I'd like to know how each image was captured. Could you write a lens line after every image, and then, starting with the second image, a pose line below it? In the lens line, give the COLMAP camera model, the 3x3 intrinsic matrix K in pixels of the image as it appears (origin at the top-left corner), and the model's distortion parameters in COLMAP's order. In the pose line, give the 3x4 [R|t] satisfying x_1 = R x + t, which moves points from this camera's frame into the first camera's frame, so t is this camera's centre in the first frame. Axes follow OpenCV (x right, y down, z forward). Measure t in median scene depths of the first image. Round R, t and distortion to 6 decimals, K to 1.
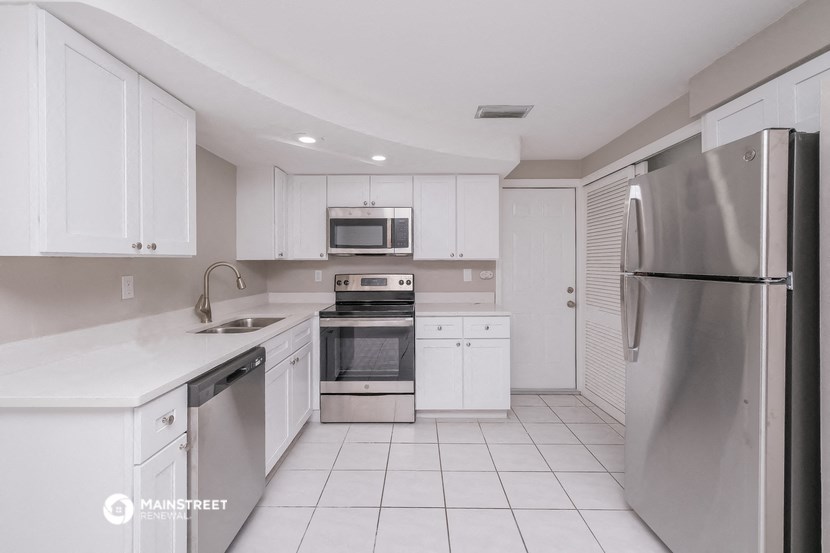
lens RADIAL K [[359.7, 0, 409.6], [0, 359.7, 268.6], [0, 0, 1]] dist [0.003083, -0.000751]
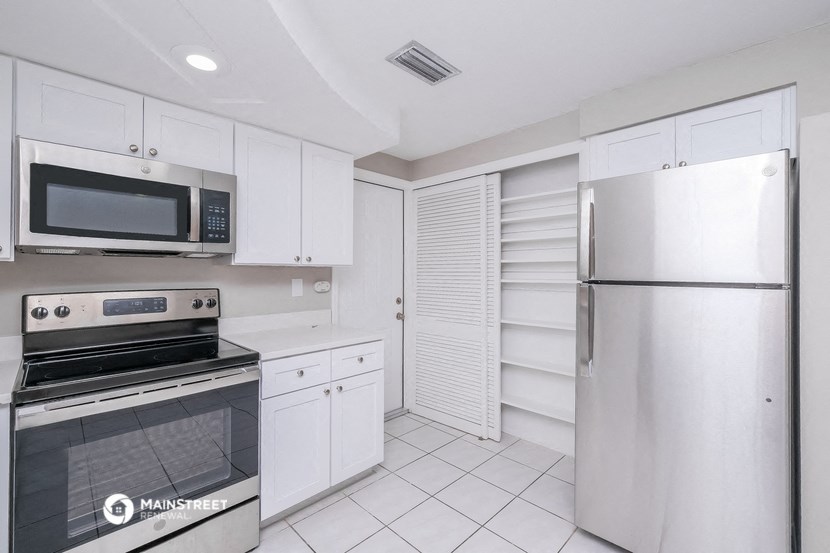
lens RADIAL K [[359.7, 0, 418.2], [0, 359.7, 276.2], [0, 0, 1]] dist [0.003083, -0.000751]
pose [[0.688167, -0.005380, 0.725533, -0.211229], [0.009670, 0.999952, -0.001757, -0.001968], [-0.725488, 0.008226, 0.688185, 0.377451]]
